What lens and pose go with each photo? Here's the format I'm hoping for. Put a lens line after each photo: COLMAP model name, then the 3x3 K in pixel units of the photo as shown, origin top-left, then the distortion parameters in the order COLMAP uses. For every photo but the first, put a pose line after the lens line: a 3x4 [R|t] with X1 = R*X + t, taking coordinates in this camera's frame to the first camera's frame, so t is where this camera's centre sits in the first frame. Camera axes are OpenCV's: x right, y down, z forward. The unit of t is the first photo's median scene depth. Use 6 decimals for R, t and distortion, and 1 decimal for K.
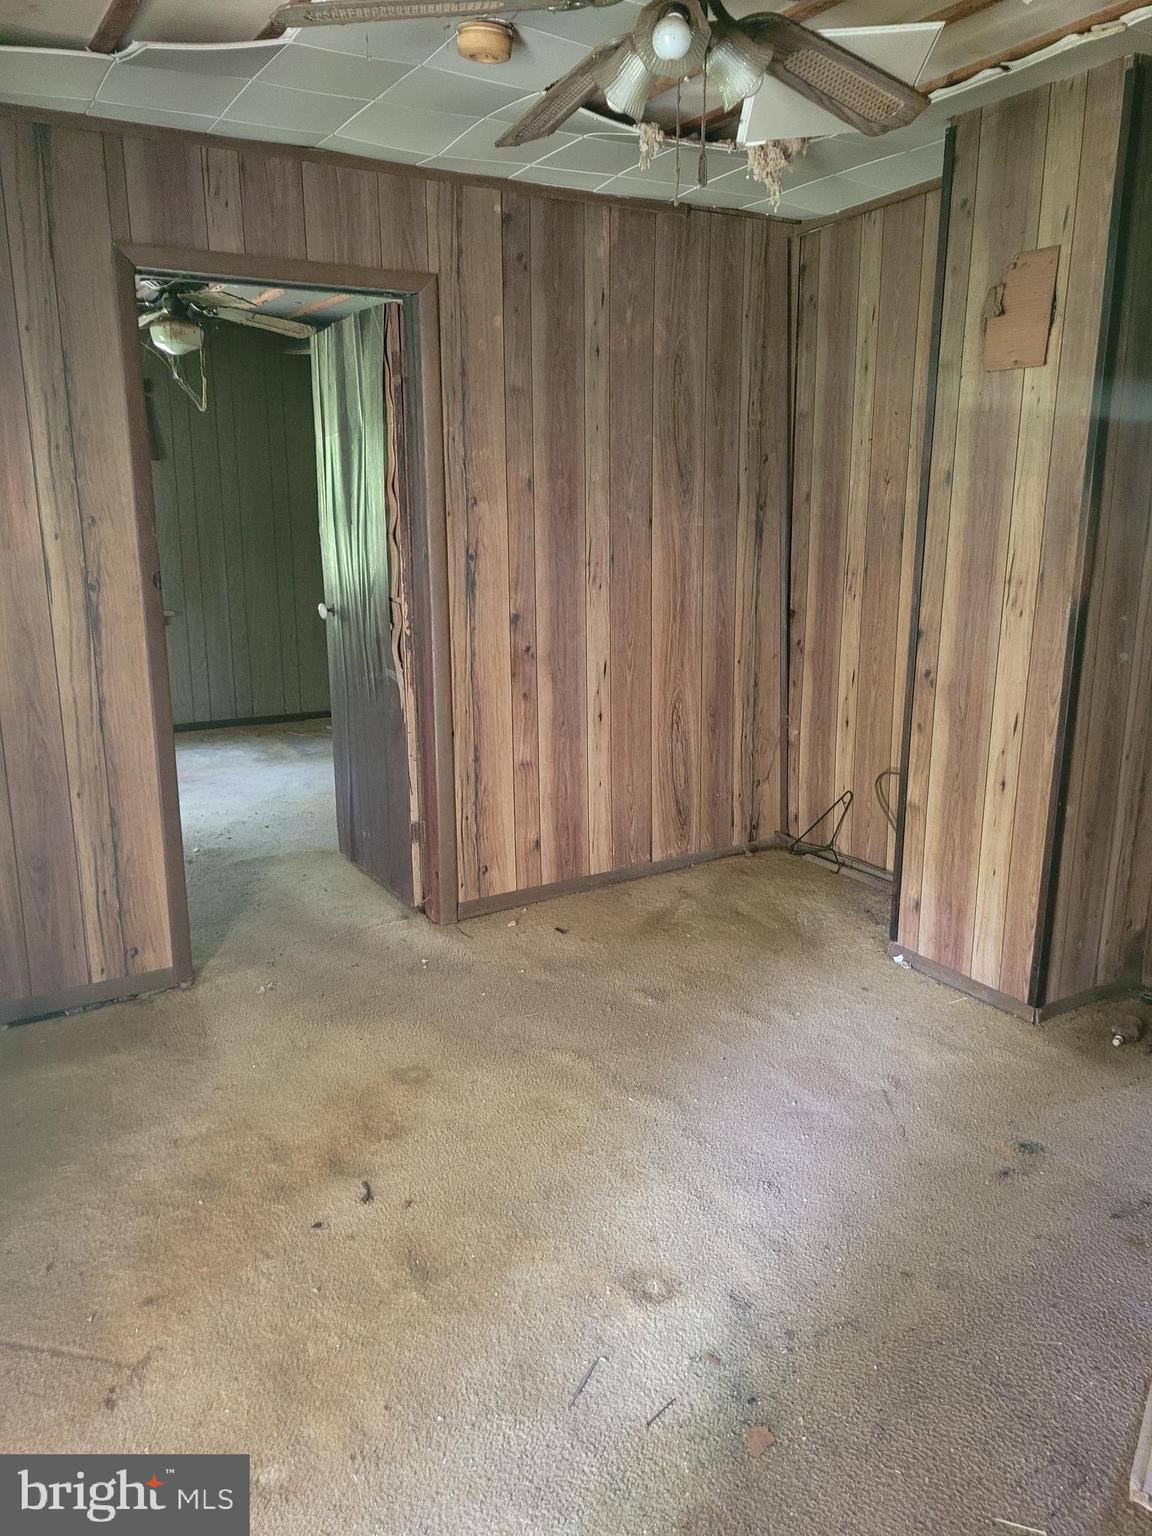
lens RADIAL K [[1157.3, 0, 573.2], [0, 1157.3, 764.9], [0, 0, 1]] dist [0.040099, -0.028244]
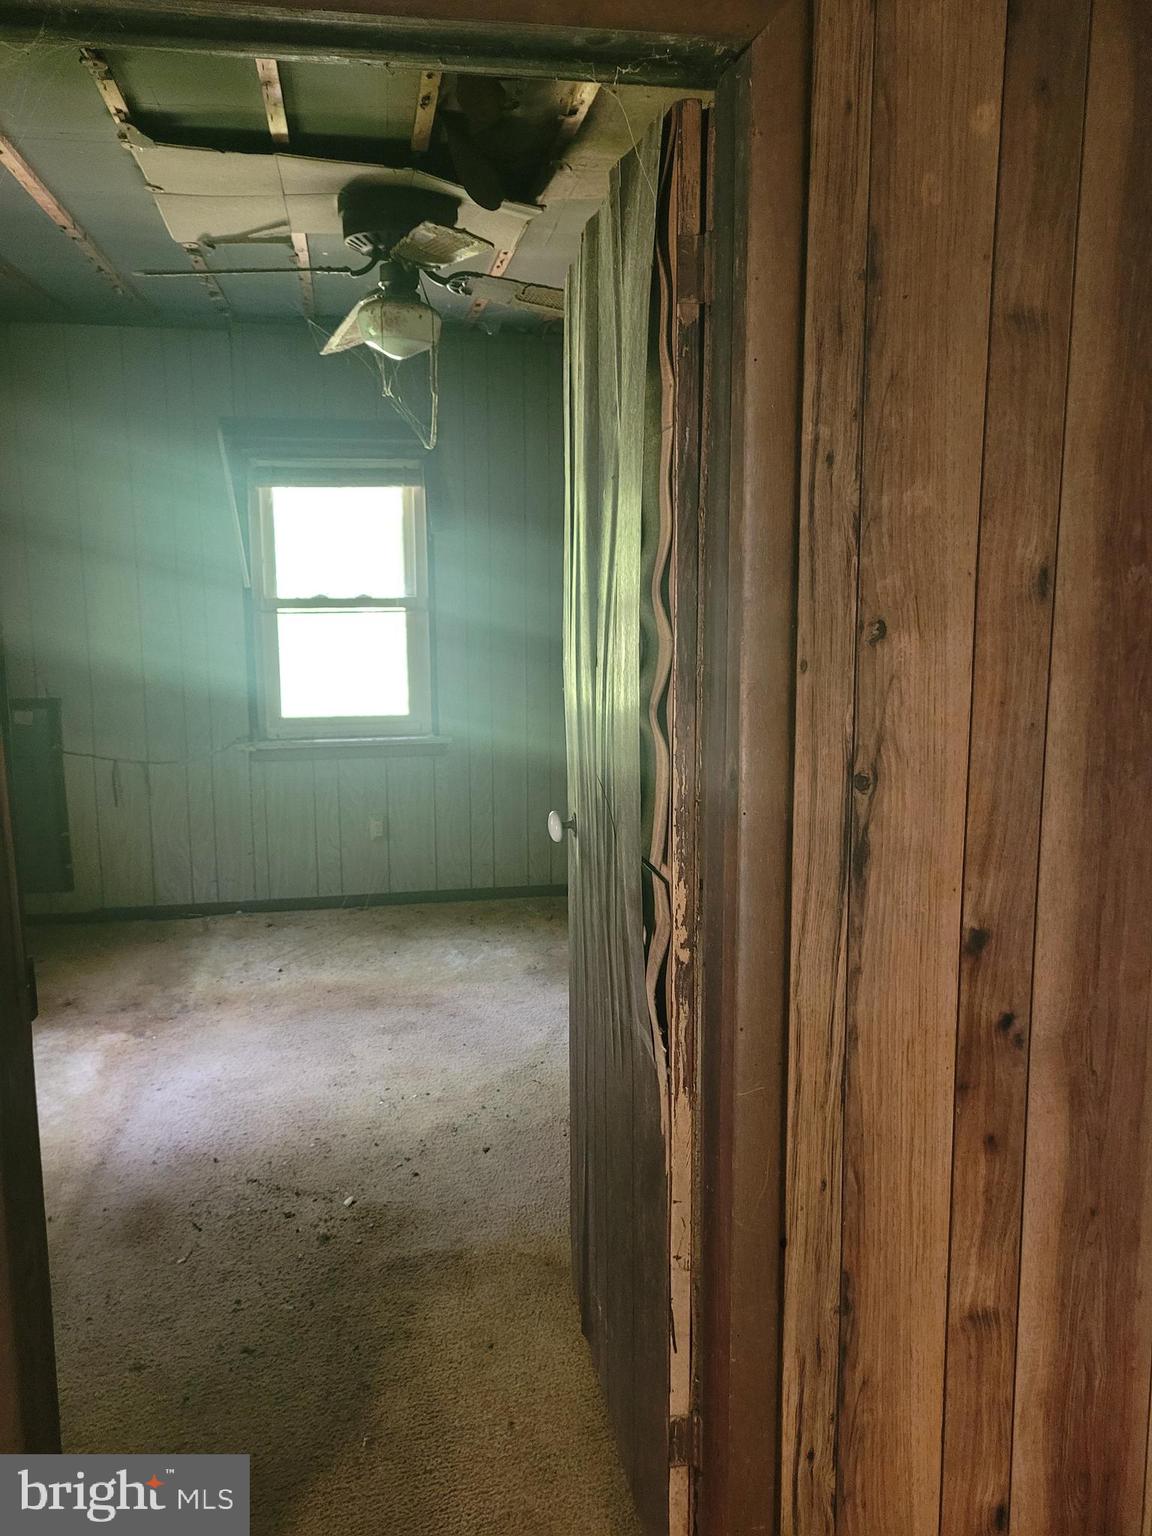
lens RADIAL K [[1157.3, 0, 579.3], [0, 1157.3, 758.2], [0, 0, 1]] dist [0.040099, -0.028244]
pose [[0.940799, 0.054490, -0.334555, -0.048591], [-0.074910, 0.996014, -0.048430, -0.158242], [0.330582, 0.070625, 0.941131, 0.613307]]
